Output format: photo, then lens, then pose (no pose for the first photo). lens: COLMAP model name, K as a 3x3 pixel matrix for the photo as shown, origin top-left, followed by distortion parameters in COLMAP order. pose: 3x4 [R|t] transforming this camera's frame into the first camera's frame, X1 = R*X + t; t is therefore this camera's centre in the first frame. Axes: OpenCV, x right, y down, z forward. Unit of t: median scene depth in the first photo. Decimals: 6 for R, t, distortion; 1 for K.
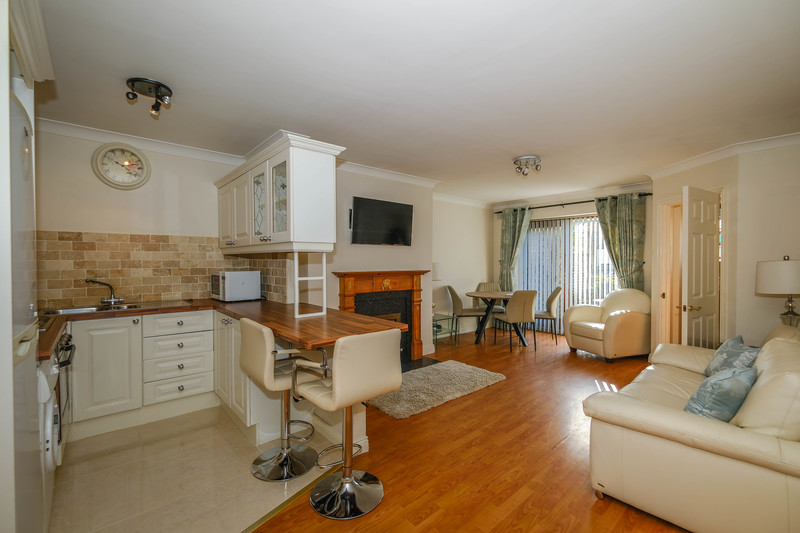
lens RADIAL K [[348.2, 0, 398.8], [0, 348.2, 265.4], [0, 0, 1]] dist [-0.000265, -0.000647]
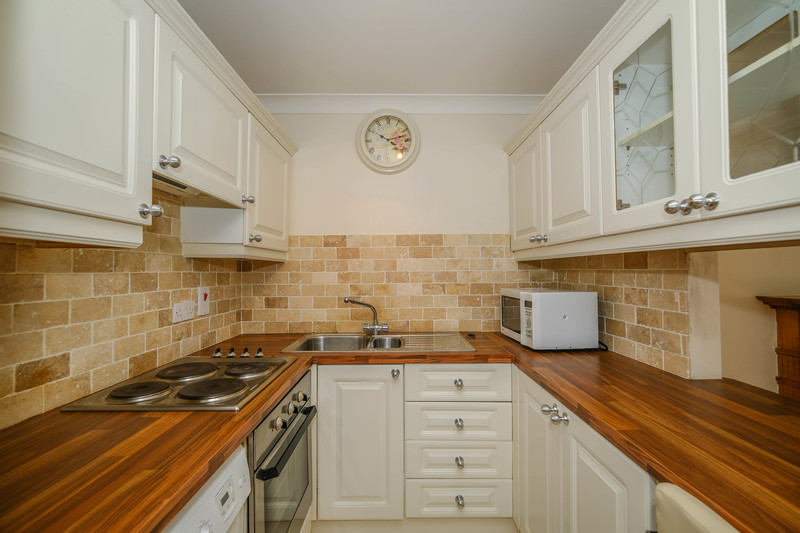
lens RADIAL K [[348.2, 0, 398.3], [0, 348.2, 266.2], [0, 0, 1]] dist [-0.000265, -0.000647]
pose [[0.753773, -0.014429, -0.656977, -0.302734], [-0.002227, 0.999697, -0.024511, -0.008331], [0.657132, 0.019939, 0.753512, 0.467441]]
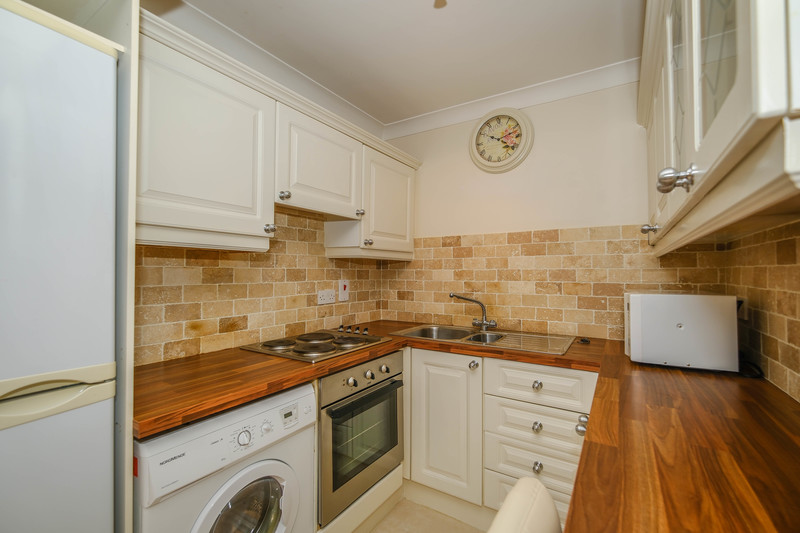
lens RADIAL K [[348.2, 0, 400.0], [0, 348.2, 266.4], [0, 0, 1]] dist [-0.000265, -0.000647]
pose [[0.281793, -0.016813, -0.959328, -0.155289], [-0.013879, 0.999670, -0.021597, -0.002763], [0.959375, 0.019401, 0.281467, 0.588885]]
